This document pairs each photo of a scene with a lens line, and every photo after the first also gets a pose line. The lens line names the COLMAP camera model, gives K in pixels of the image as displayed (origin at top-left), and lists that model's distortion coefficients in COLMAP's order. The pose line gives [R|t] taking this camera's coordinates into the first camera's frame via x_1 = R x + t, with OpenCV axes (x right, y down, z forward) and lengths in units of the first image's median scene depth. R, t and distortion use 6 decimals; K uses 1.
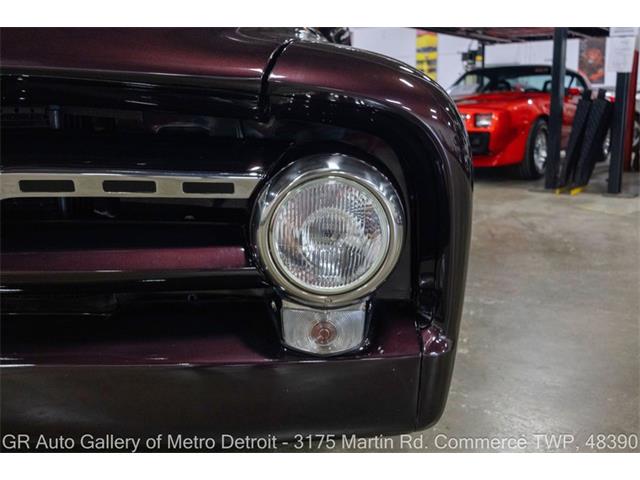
lens RADIAL K [[659.9, 0, 320.0], [0, 659.9, 240.0], [0, 0, 1]] dist [-0.007955, -0.014341]
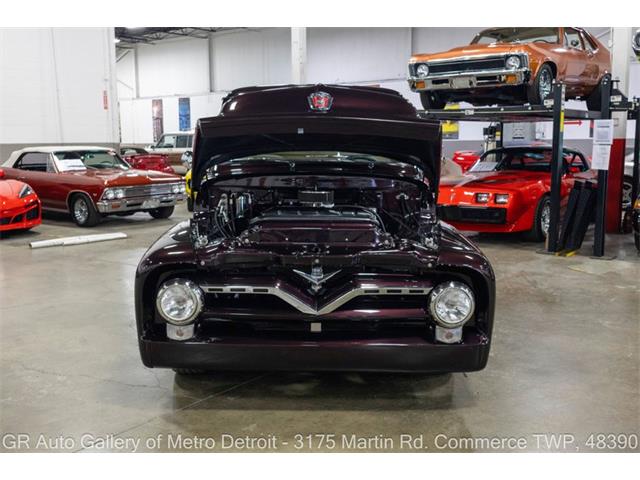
lens RADIAL K [[670.4, 0, 320.0], [0, 670.4, 240.0], [0, 0, 1]] dist [-0.003943, -0.012507]
pose [[0.999667, 0.005297, -0.025266, -0.093732], [-0.006653, 0.998525, -0.053891, -0.024966], [0.024943, 0.054041, 0.998227, -0.394840]]
